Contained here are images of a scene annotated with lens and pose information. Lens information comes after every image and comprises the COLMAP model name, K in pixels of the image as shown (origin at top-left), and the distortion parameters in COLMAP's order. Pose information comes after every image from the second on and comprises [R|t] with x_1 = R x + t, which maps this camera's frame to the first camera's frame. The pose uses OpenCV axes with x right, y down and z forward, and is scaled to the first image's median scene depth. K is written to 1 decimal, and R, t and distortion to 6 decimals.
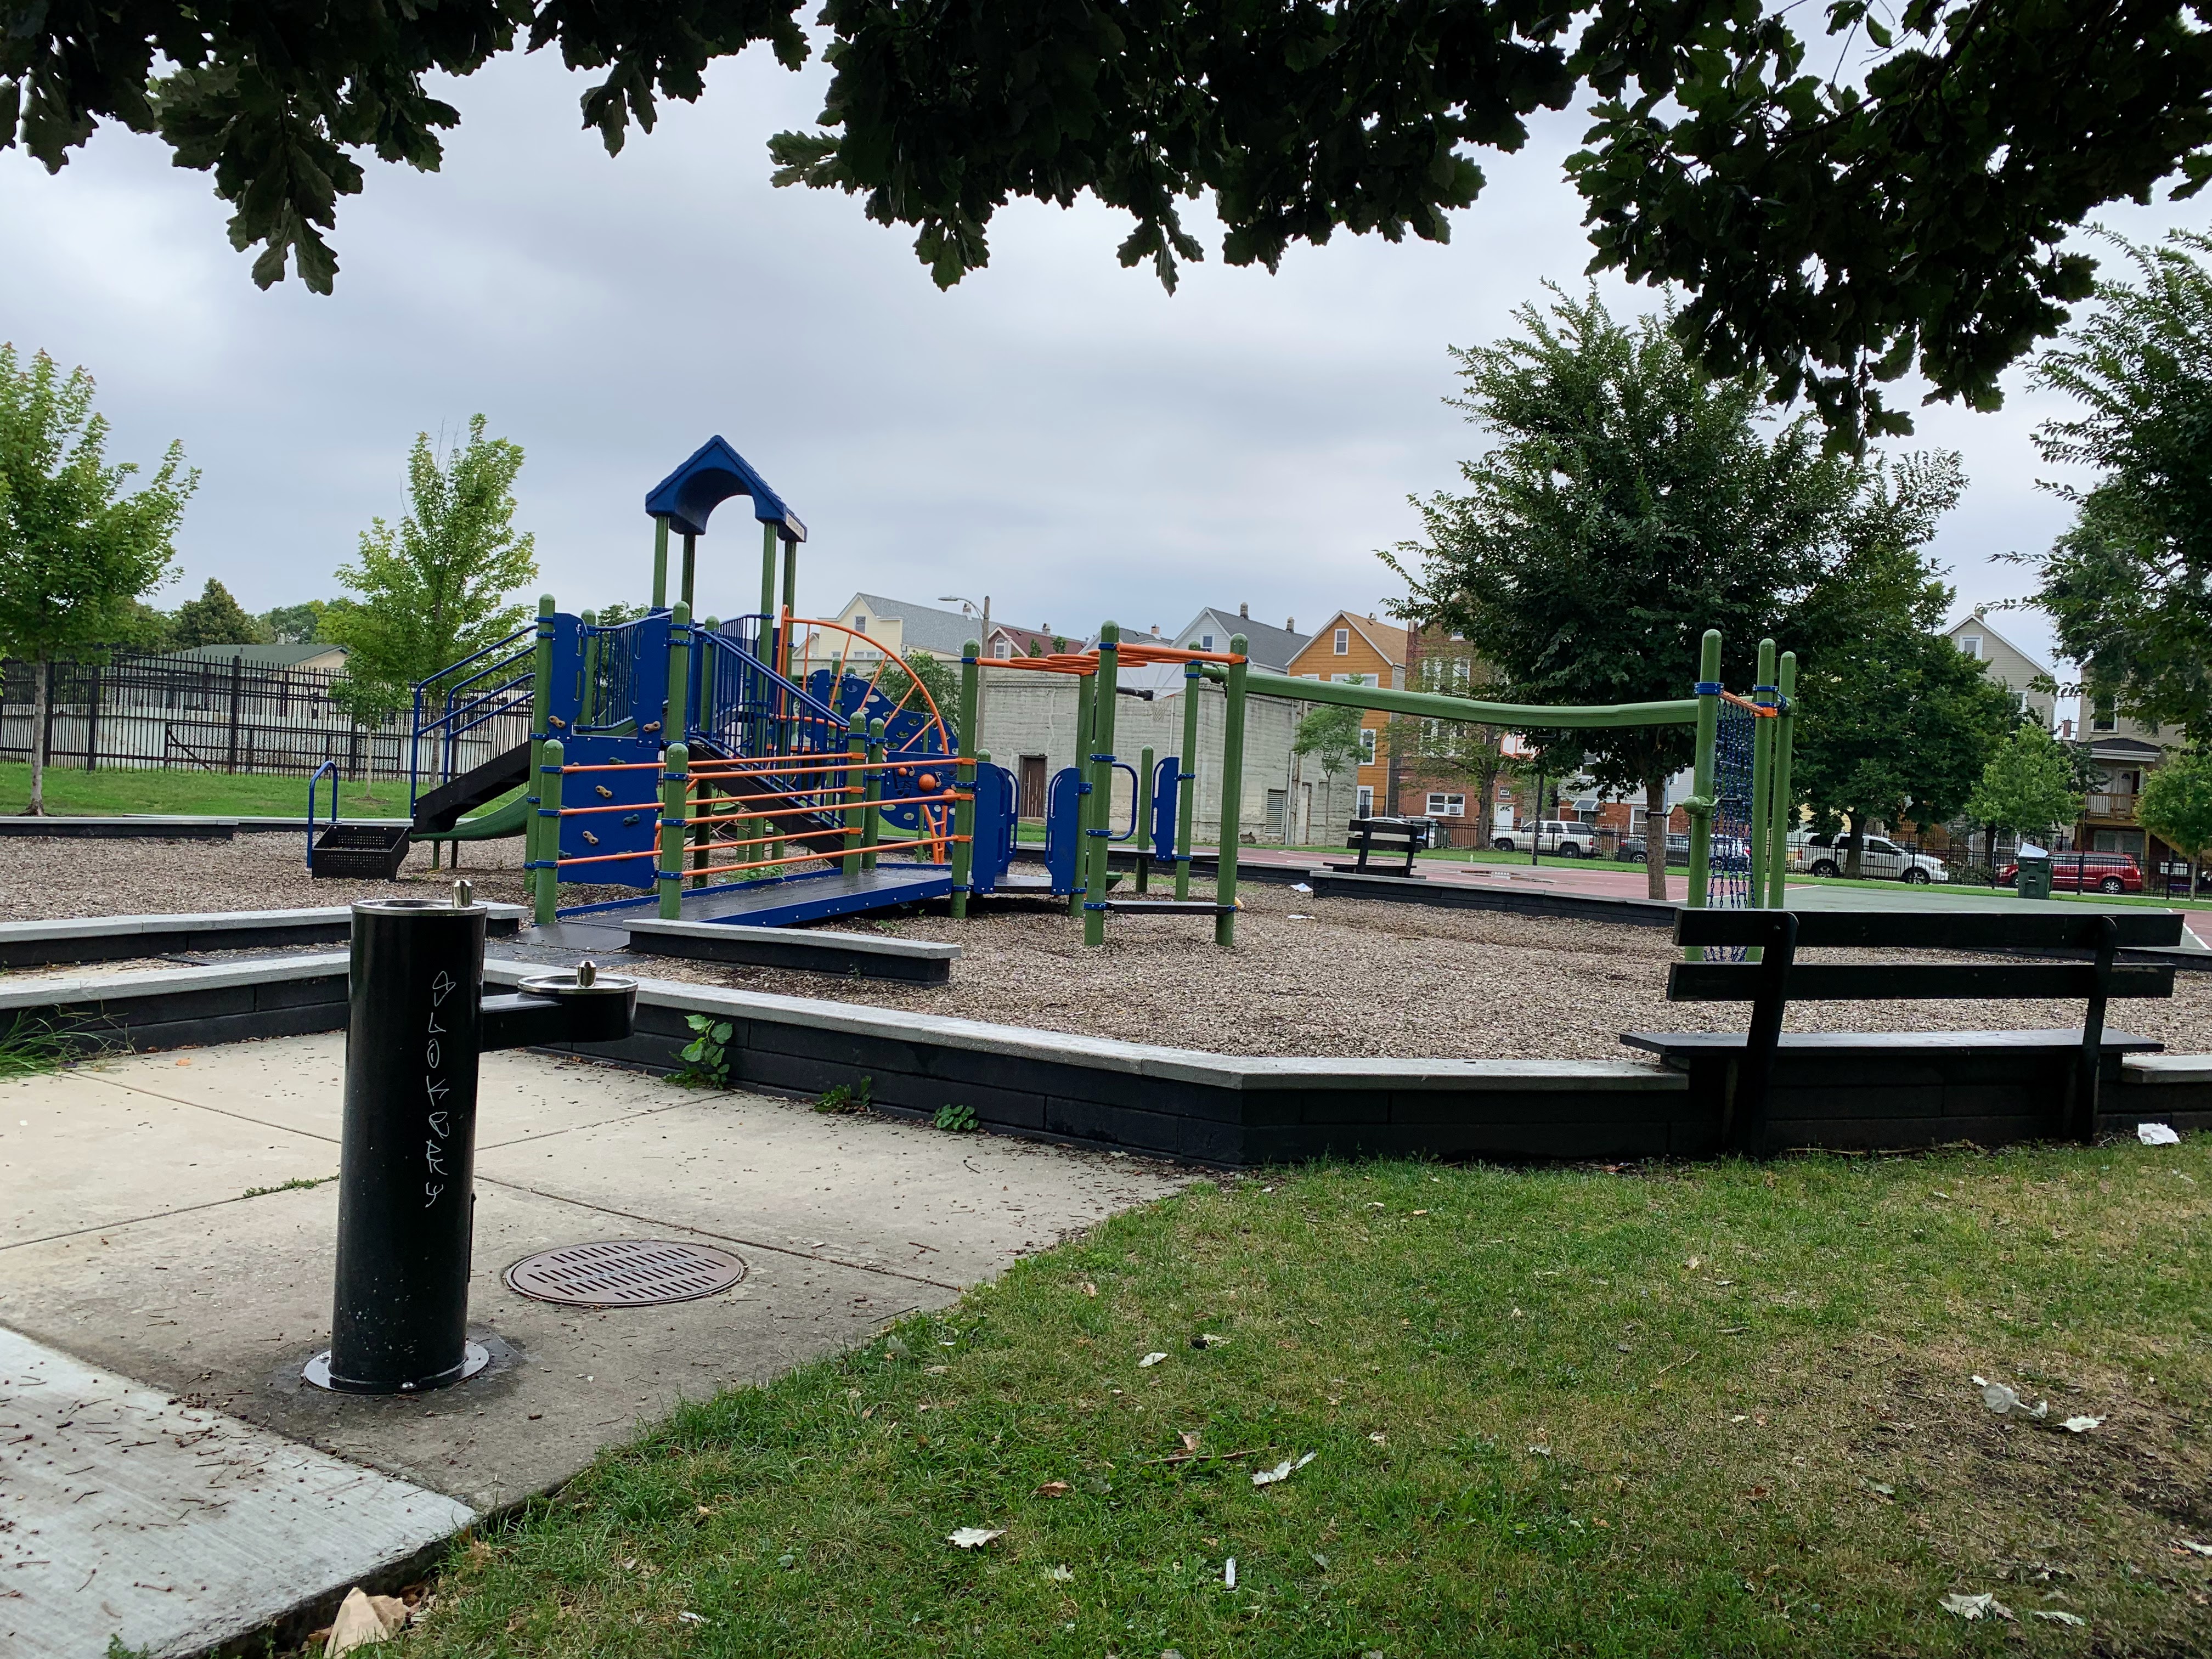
lens RADIAL K [[1669.7, 0, 1106.0], [0, 1669.7, 829.5], [0, 0, 1]] dist [0.044140, -0.118252]
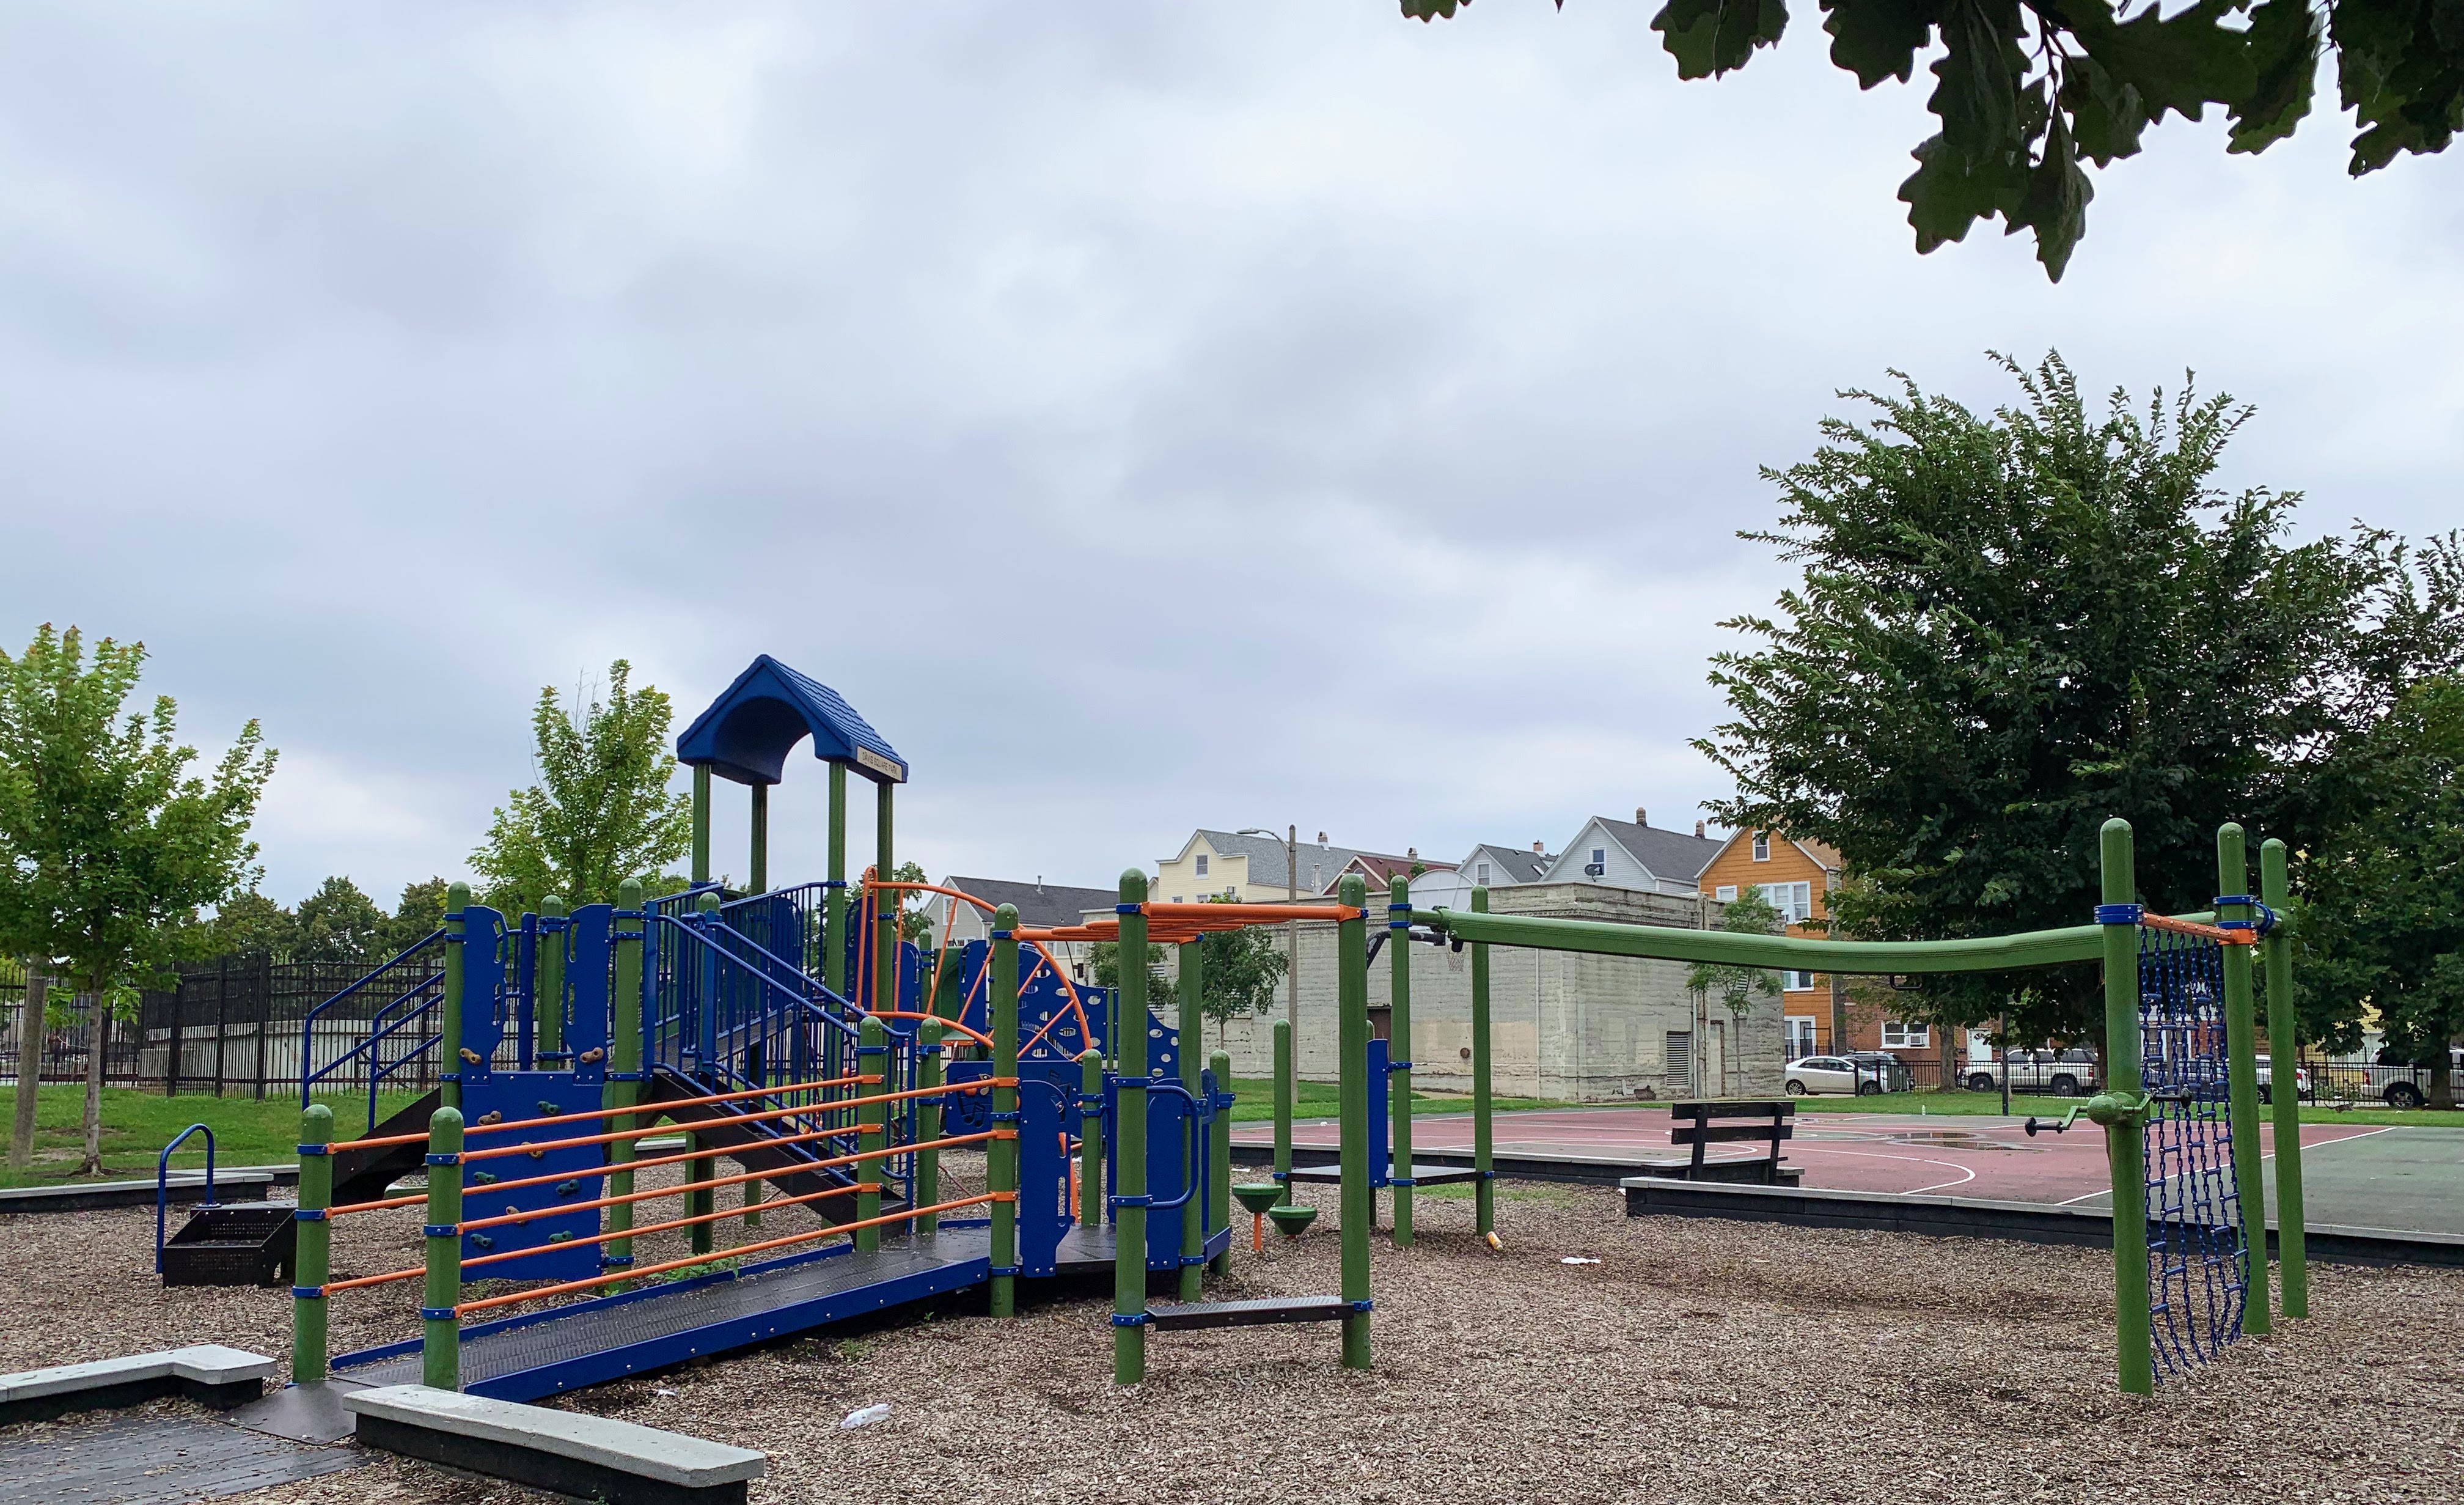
lens RADIAL K [[1895.2, 0, 1233.3], [0, 1895.2, 913.8], [0, 0, 1]] dist [-0.002541, -0.005937]
pose [[0.987490, -0.065045, -0.143638, 0.078448], [0.051933, 0.994290, -0.093221, -0.020541], [0.148881, 0.084596, 0.985230, 0.151820]]
